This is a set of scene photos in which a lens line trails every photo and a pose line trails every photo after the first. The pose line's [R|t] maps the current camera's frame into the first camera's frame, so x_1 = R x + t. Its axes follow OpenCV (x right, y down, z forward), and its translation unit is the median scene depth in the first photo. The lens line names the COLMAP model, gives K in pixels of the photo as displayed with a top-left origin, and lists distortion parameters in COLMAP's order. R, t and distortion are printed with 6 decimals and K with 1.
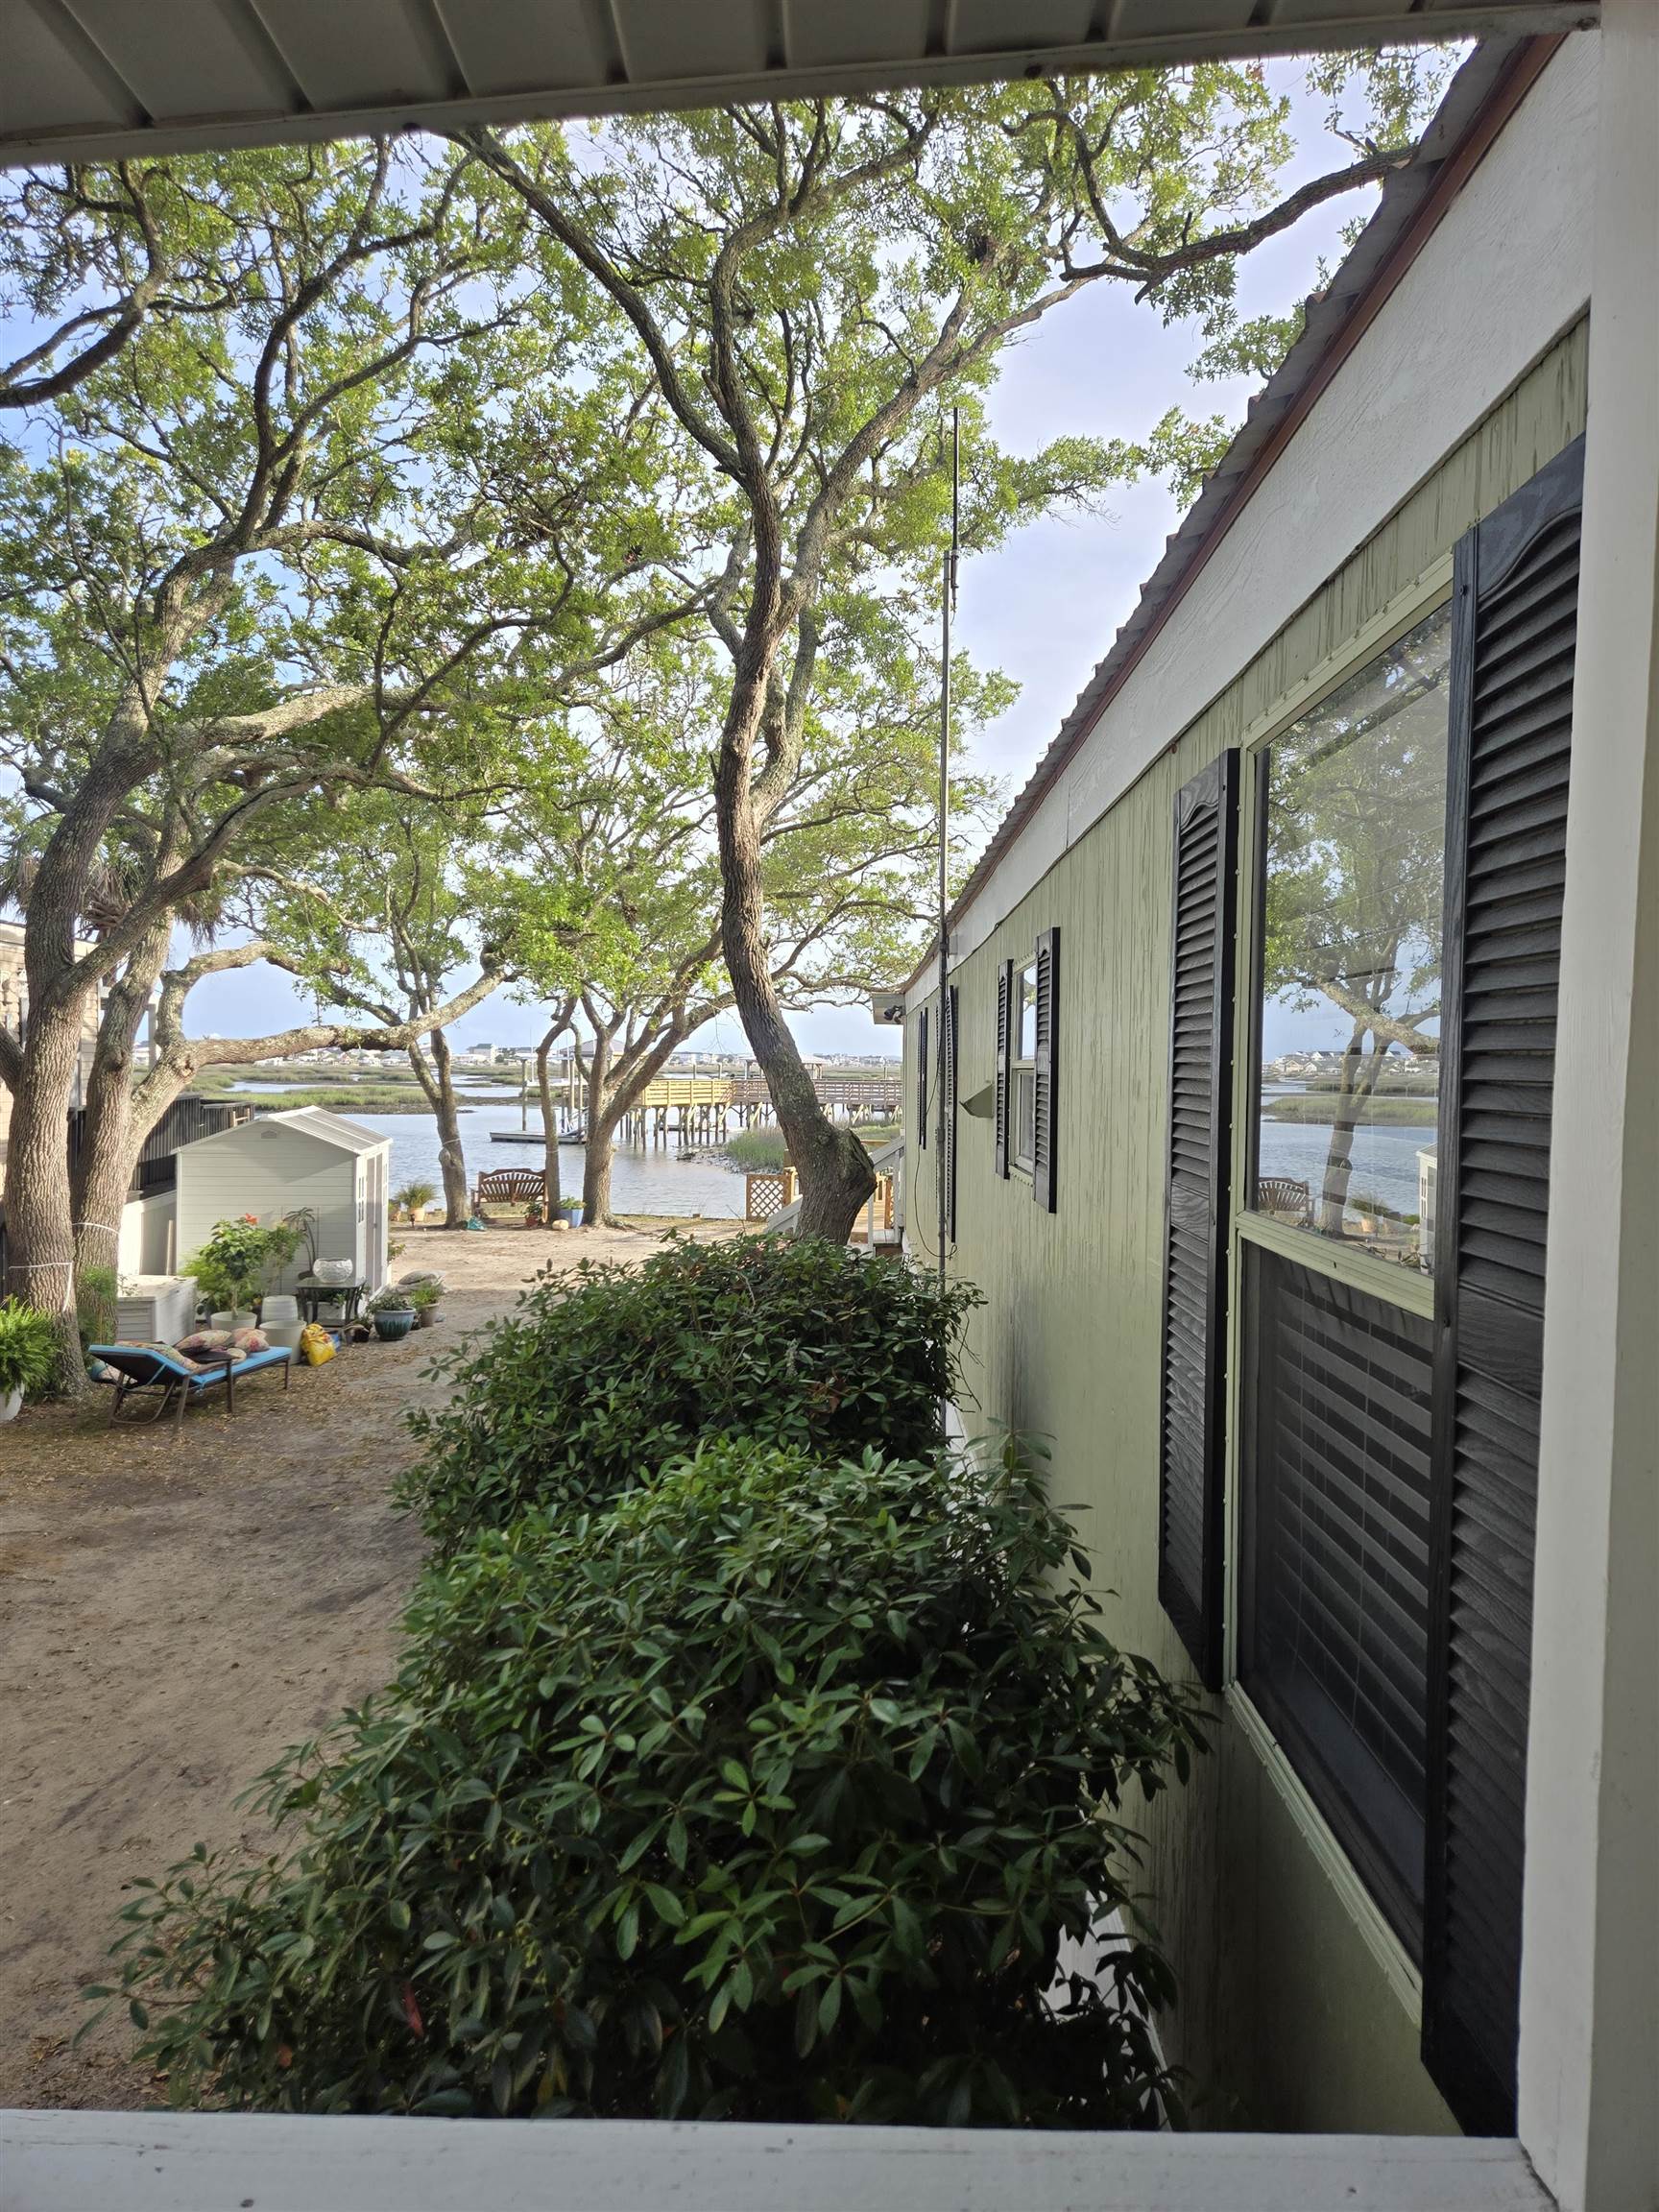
lens RADIAL K [[1499.7, 0, 829.5], [0, 1499.7, 1106.0], [0, 0, 1]] dist [0.038744, -0.000842]
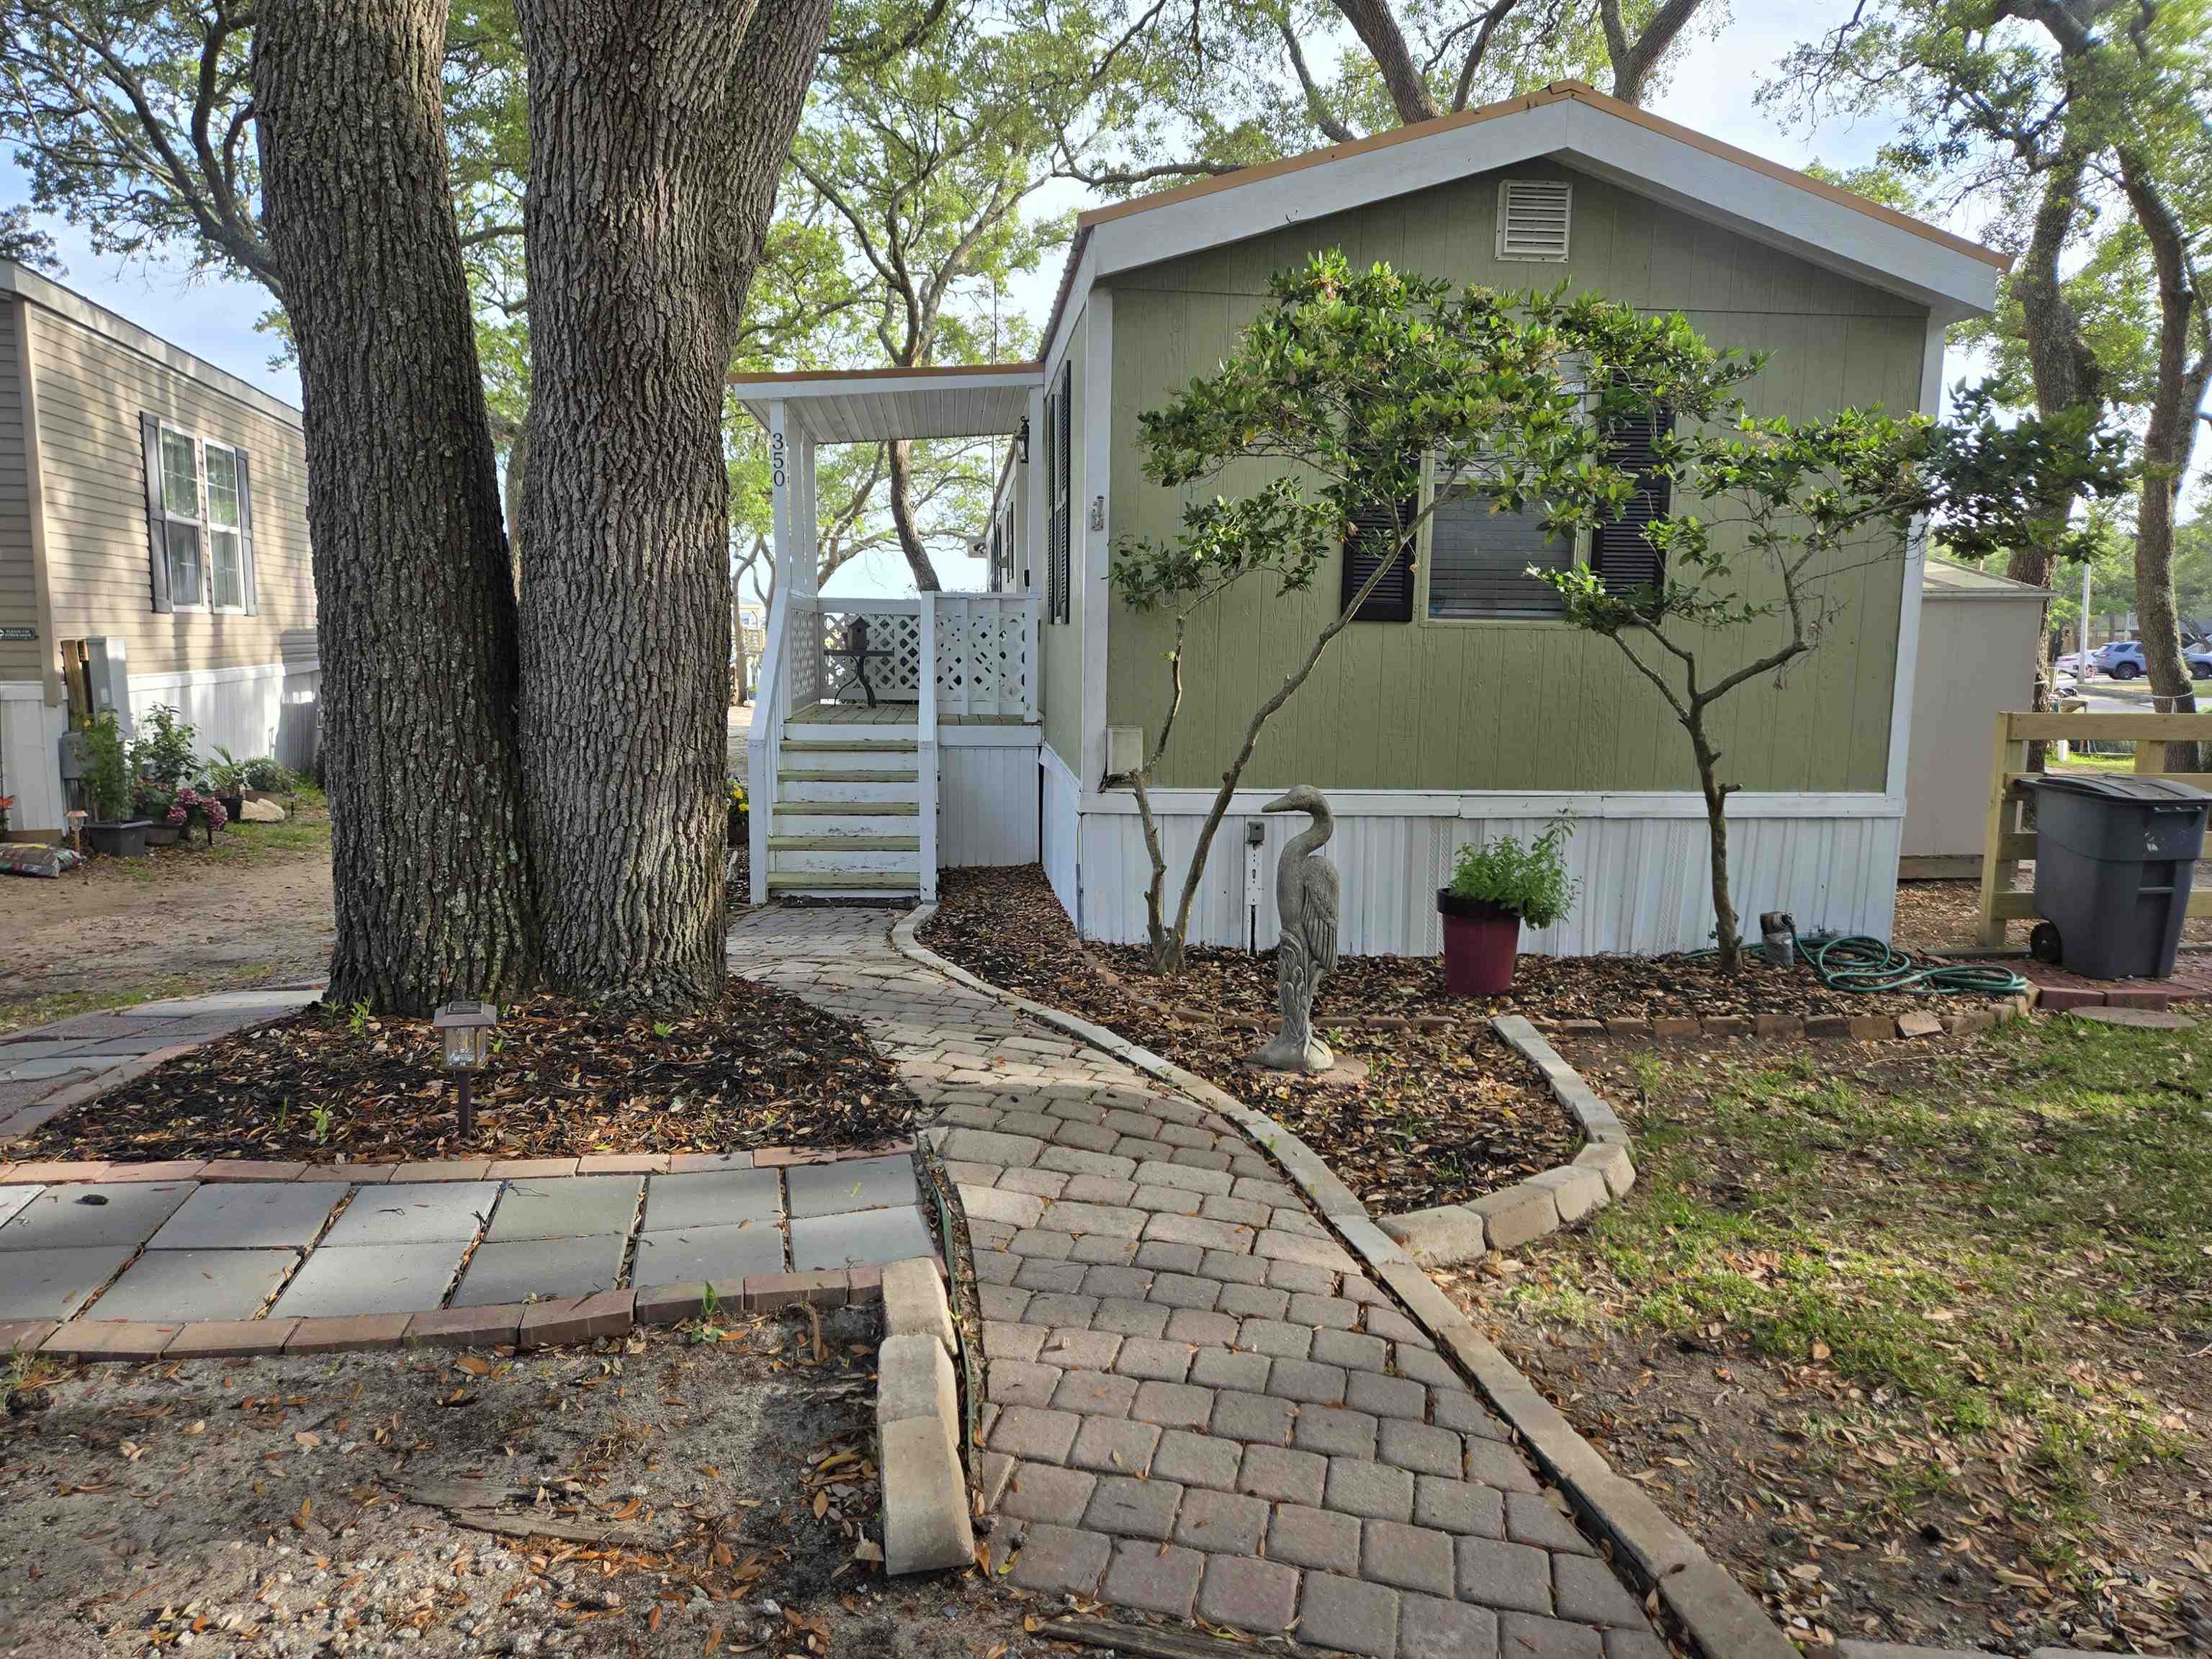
lens RADIAL K [[1499.7, 0, 1106.0], [0, 1499.7, 829.5], [0, 0, 1]] dist [0.038744, -0.000842]
pose [[0.993246, -0.009421, 0.115645, -0.009221], [-0.002583, 0.994656, 0.103215, 0.059130], [-0.115999, -0.102816, 0.987914, -0.532498]]
